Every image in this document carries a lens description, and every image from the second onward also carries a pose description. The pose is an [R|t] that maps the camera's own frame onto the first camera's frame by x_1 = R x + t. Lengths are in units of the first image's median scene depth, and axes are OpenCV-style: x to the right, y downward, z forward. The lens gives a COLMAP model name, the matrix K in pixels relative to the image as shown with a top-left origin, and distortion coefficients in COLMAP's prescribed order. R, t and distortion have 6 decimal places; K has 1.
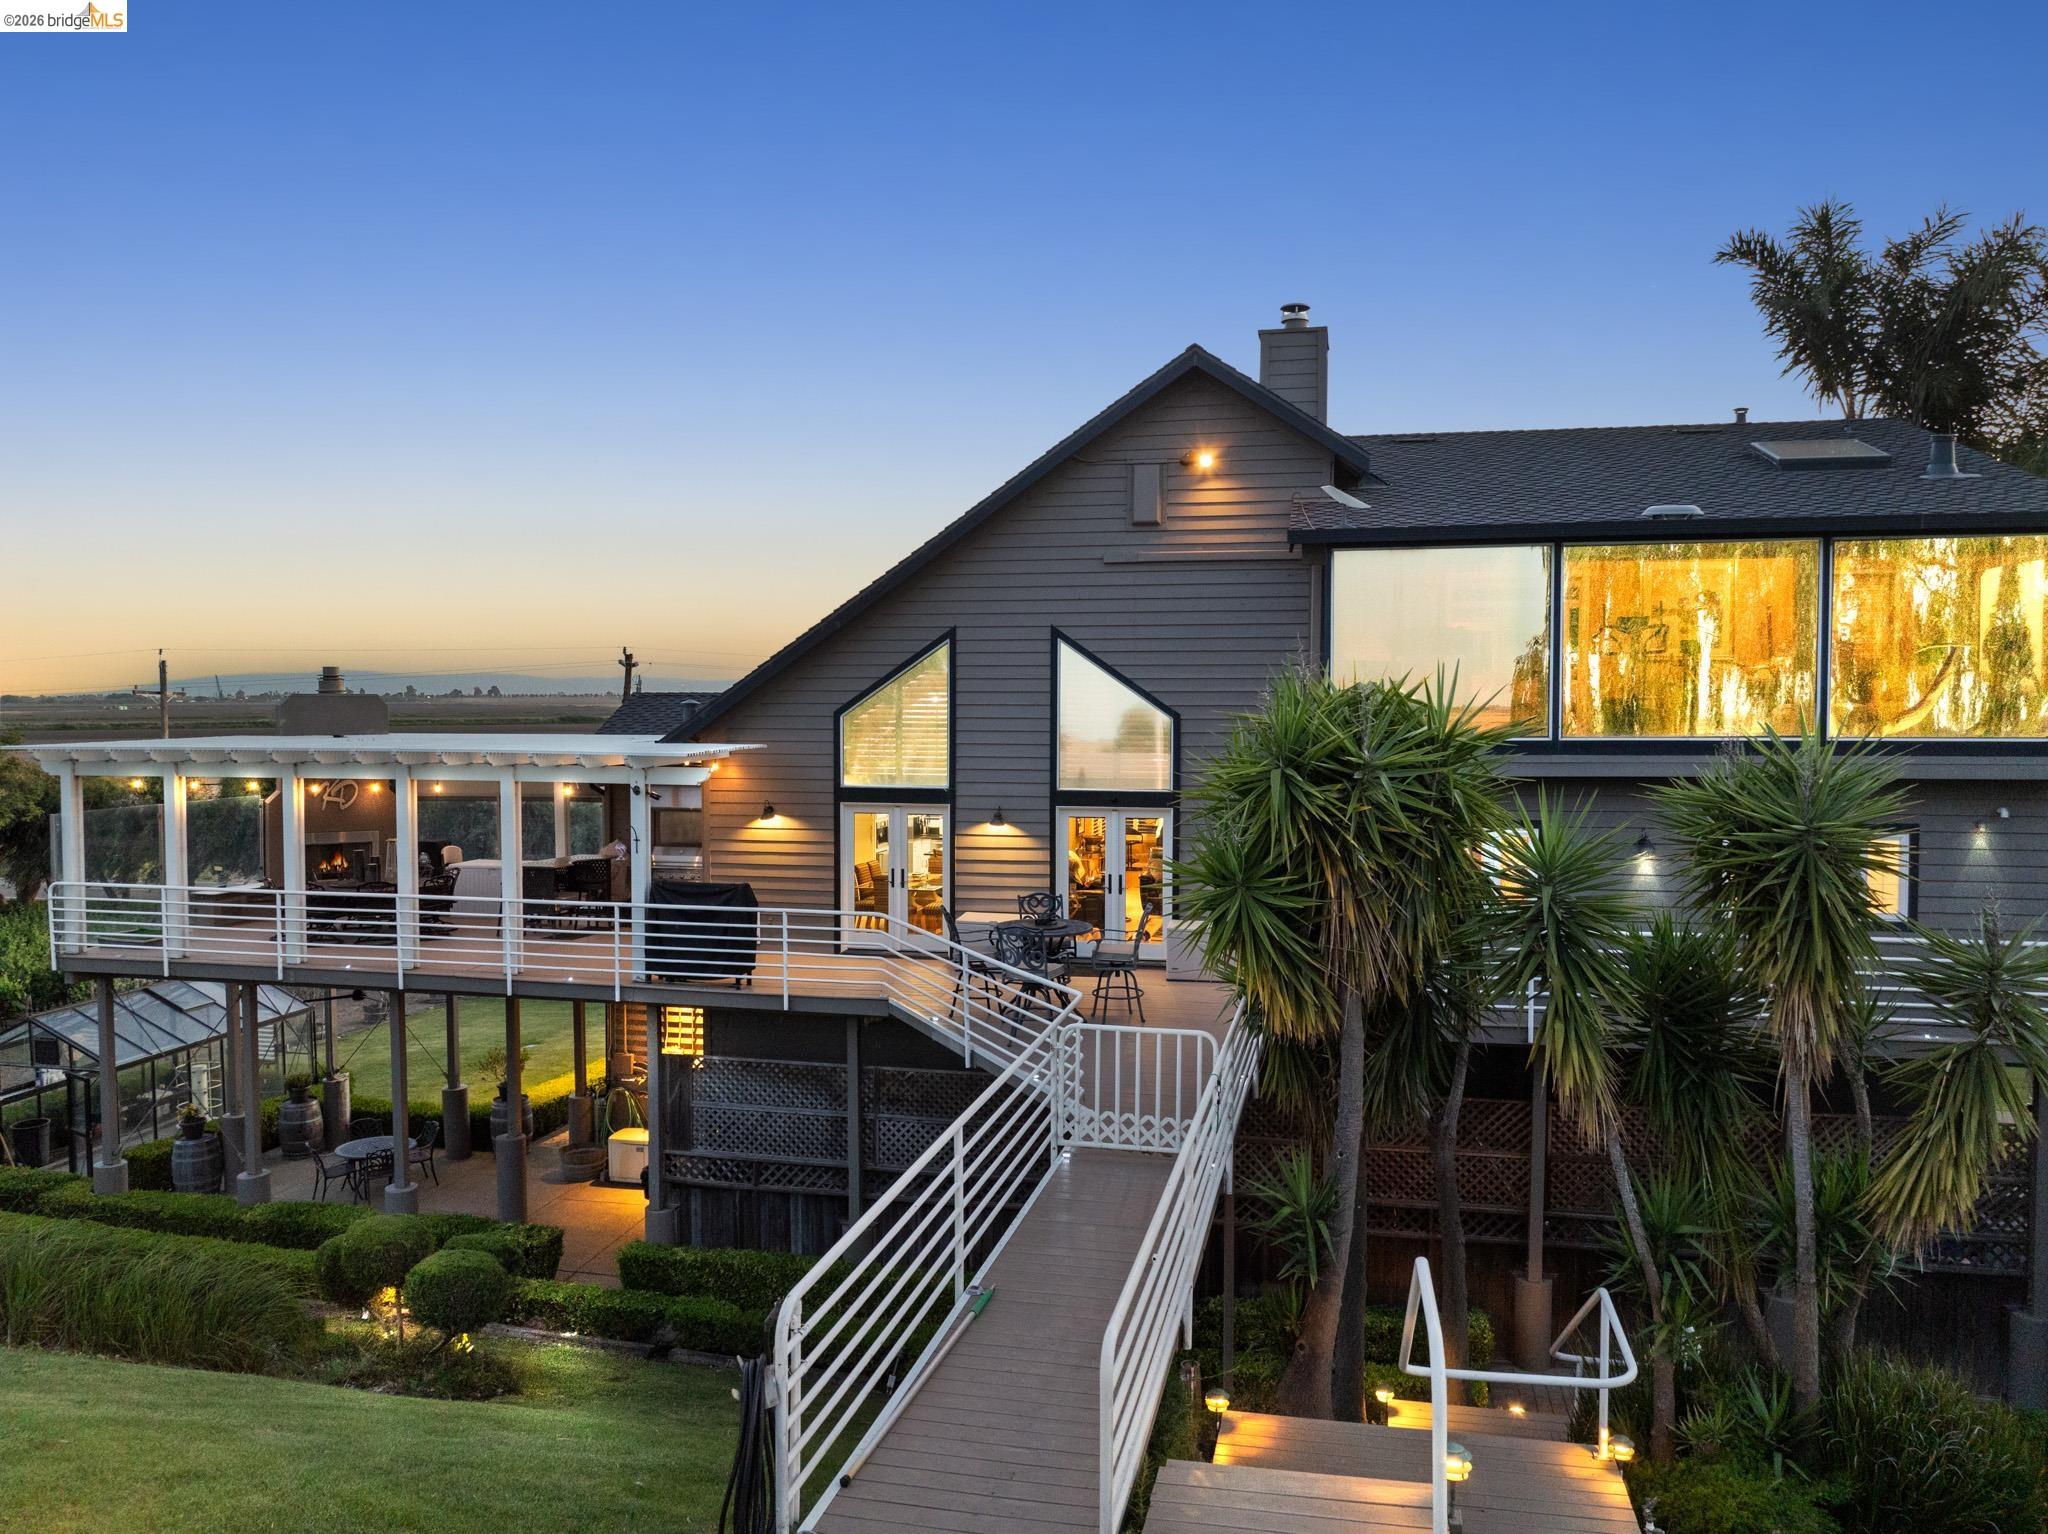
lens RADIAL K [[1463.8, 0, 1024.0], [0, 1463.8, 767.0], [0, 0, 1]] dist [-0.058104, 0.031357]
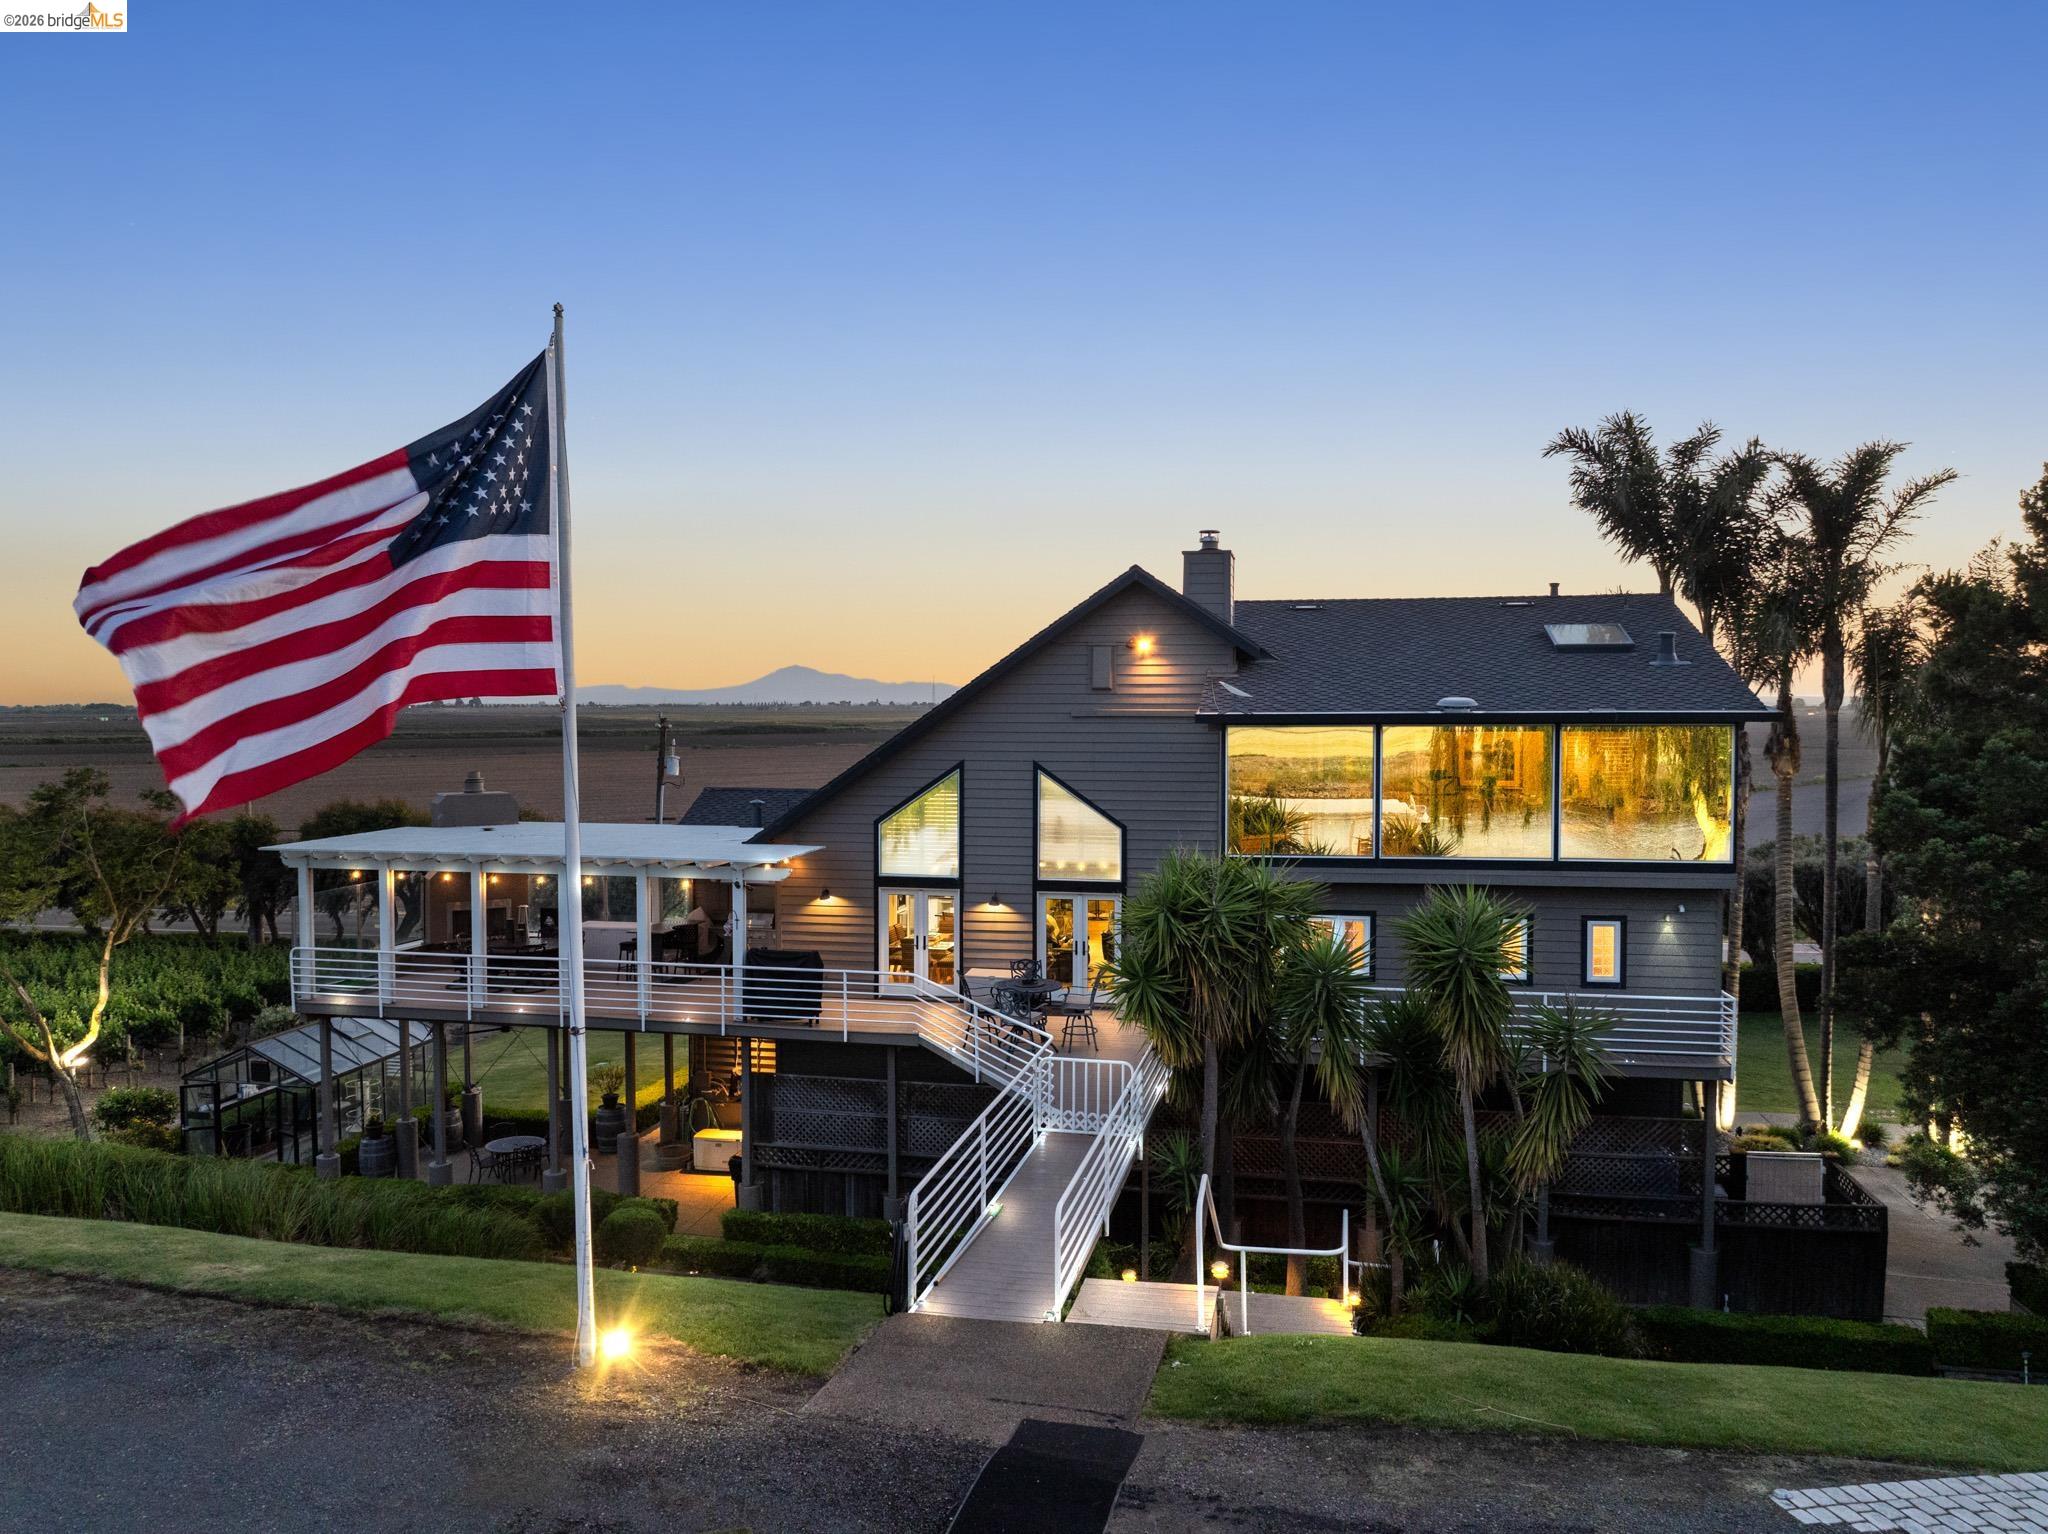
lens RADIAL K [[1458.9, 0, 1026.7], [0, 1458.9, 774.0], [0, 0, 1]] dist [-0.044071, 0.003932]
pose [[0.999905, -0.000228, 0.013766, -0.006977], [0.000255, 0.999998, -0.001937, -0.084741], [-0.013766, 0.001940, 0.999903, -0.387961]]
